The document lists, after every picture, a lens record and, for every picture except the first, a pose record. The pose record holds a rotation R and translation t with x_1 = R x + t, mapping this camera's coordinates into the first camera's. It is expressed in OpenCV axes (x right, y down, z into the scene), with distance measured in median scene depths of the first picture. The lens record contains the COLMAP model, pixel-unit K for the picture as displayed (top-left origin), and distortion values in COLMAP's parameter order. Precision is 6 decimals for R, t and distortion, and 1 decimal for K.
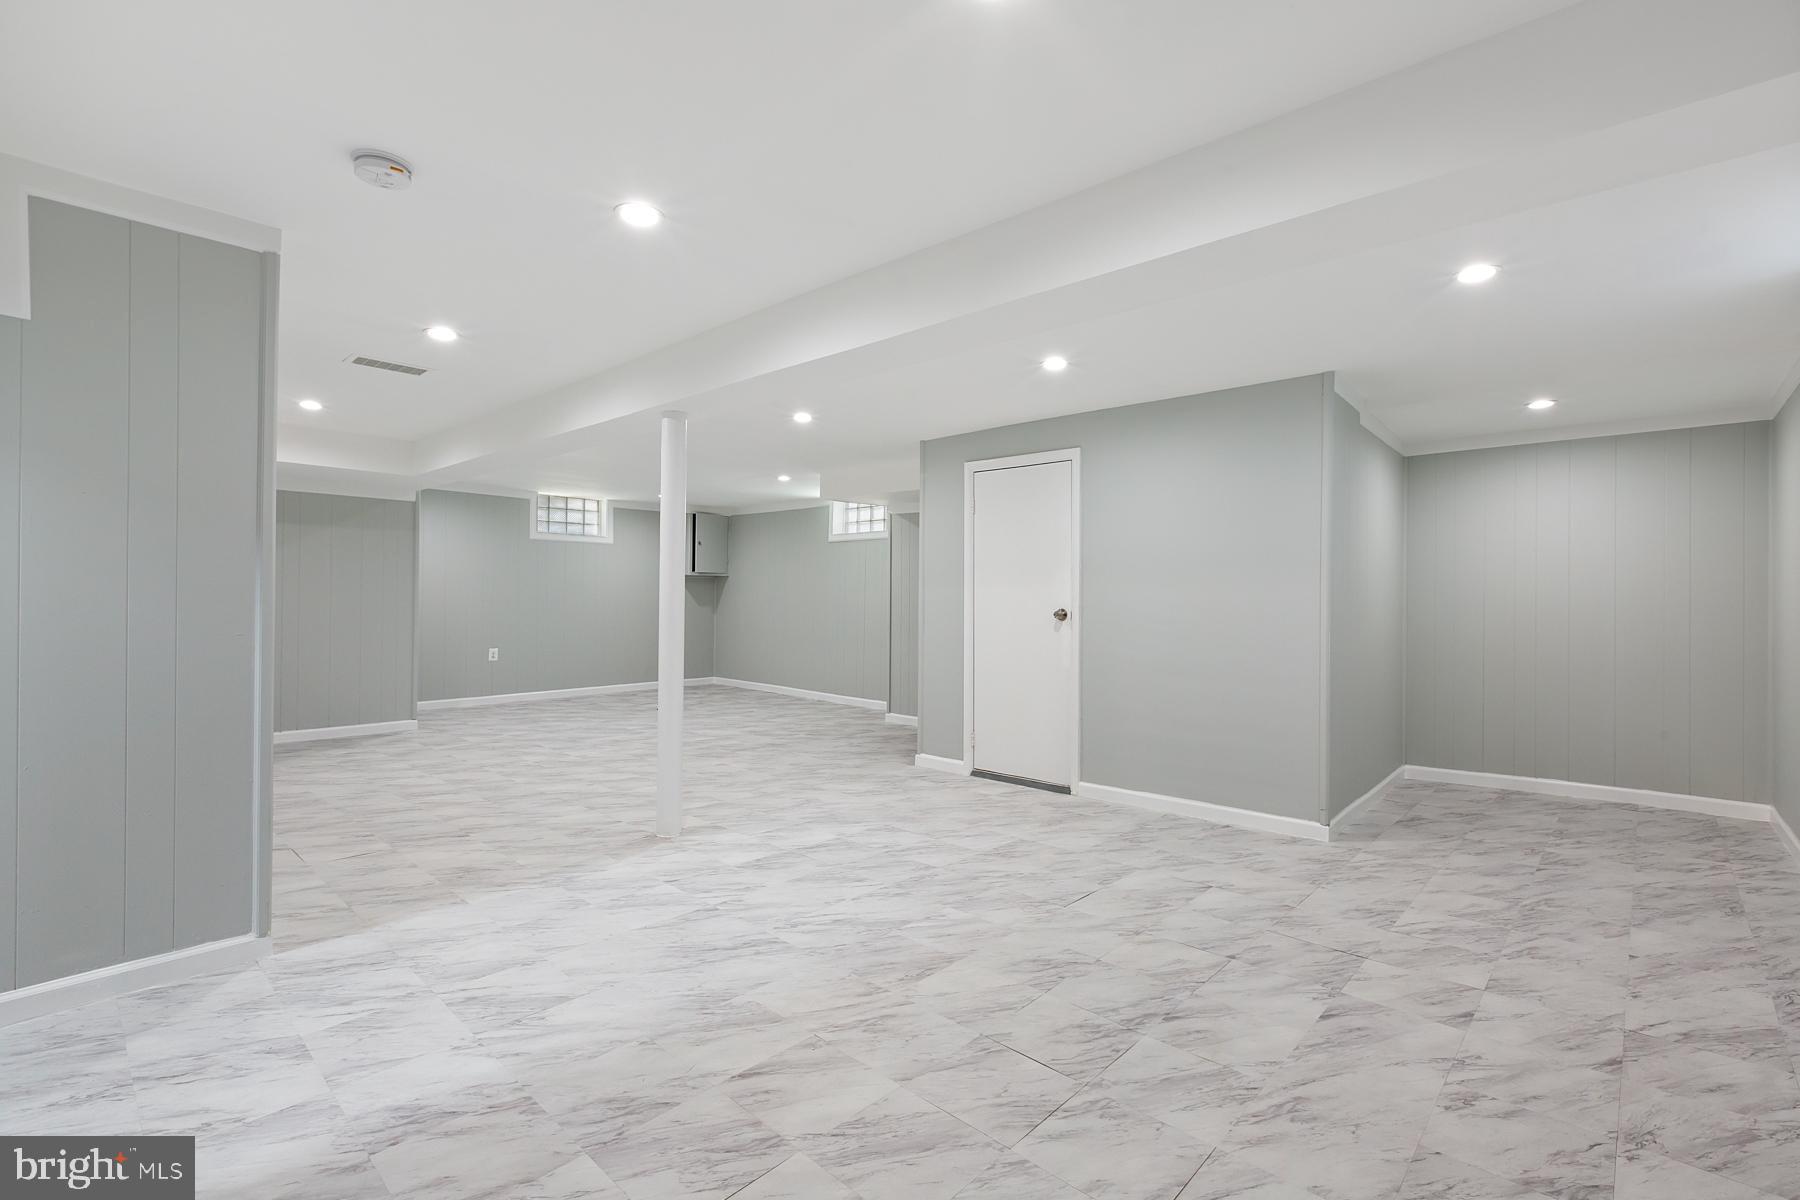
lens RADIAL K [[808.2, 0, 897.4], [0, 808.2, 605.7], [0, 0, 1]] dist [-0.001368, -0.000507]
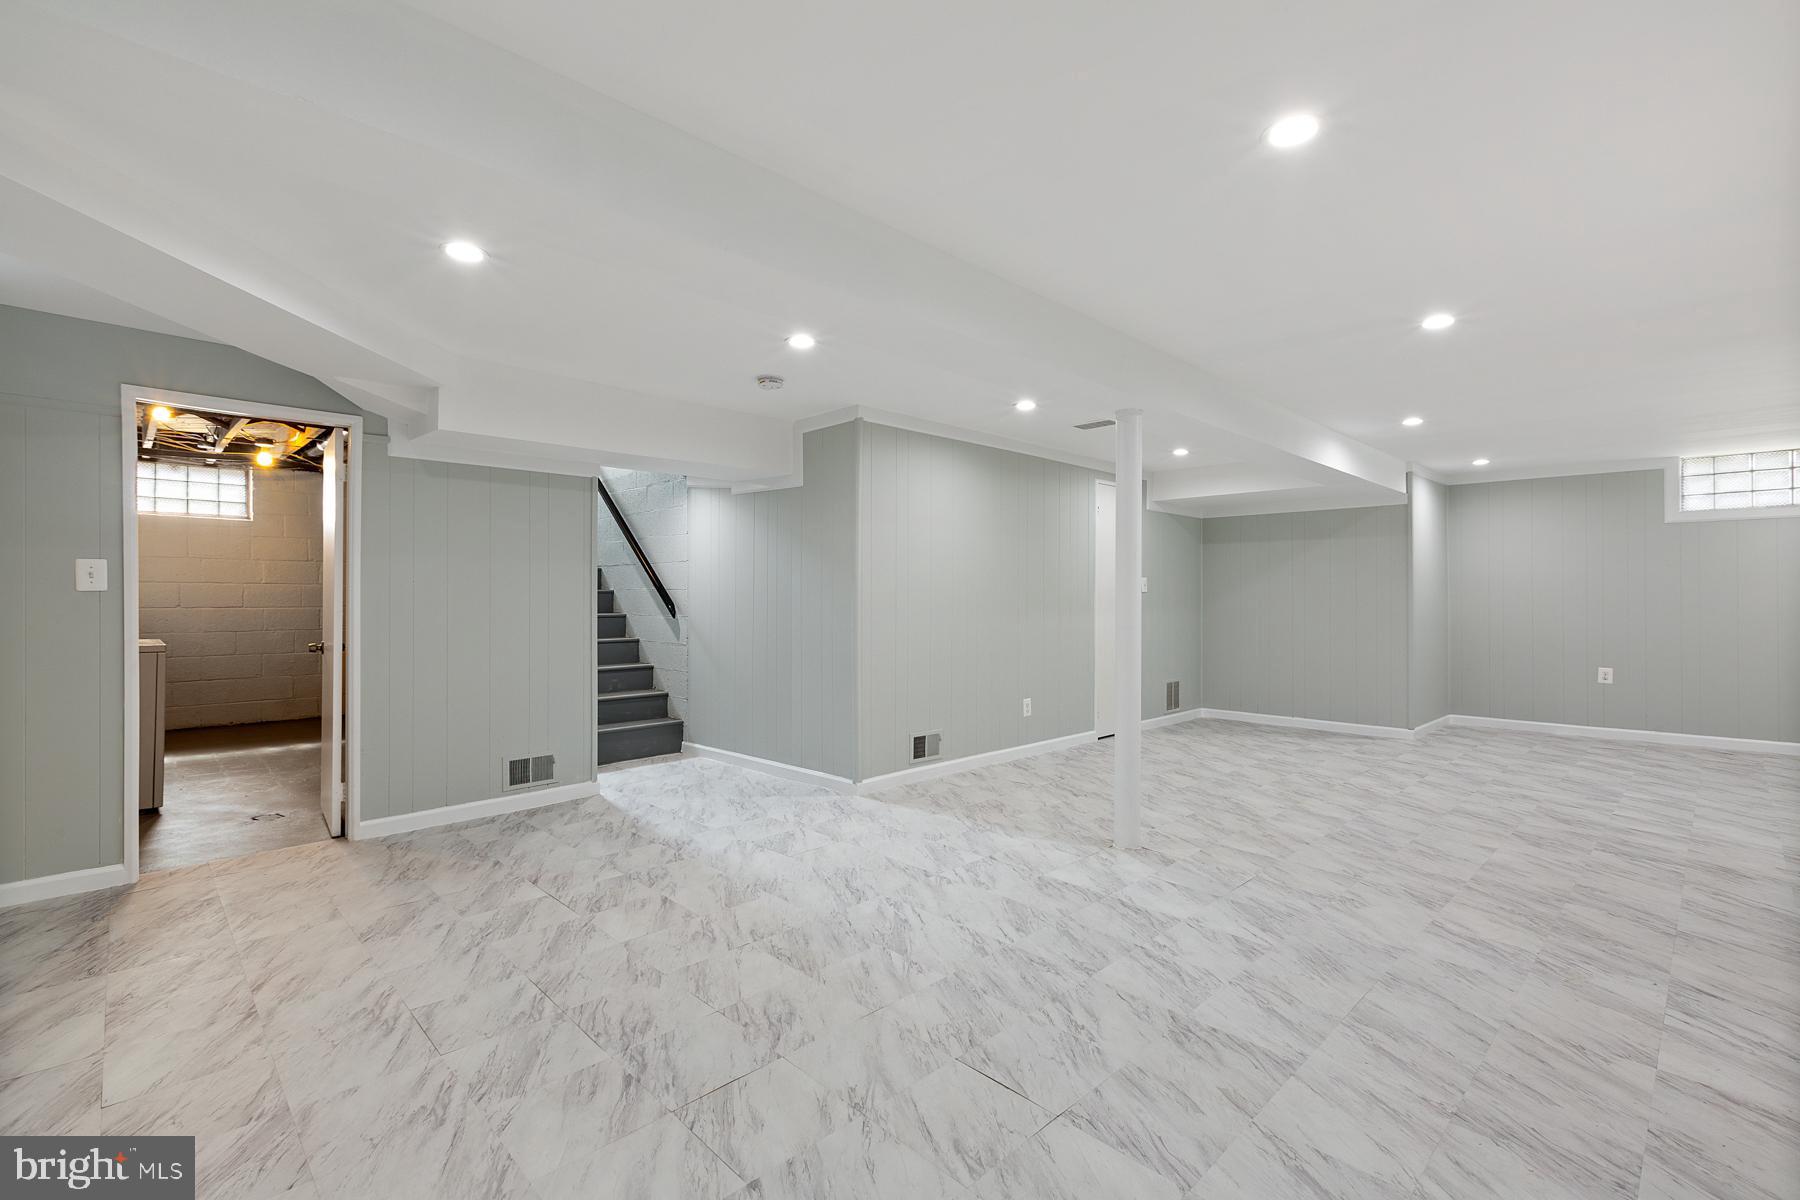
lens RADIAL K [[808.2, 0, 898.8], [0, 808.2, 592.3], [0, 0, 1]] dist [-0.001368, -0.000507]
pose [[-0.058744, -0.015462, -0.998153, 1.051879], [-0.009053, 0.999847, -0.014955, -0.006907], [0.998232, 0.008158, -0.058875, 1.171168]]
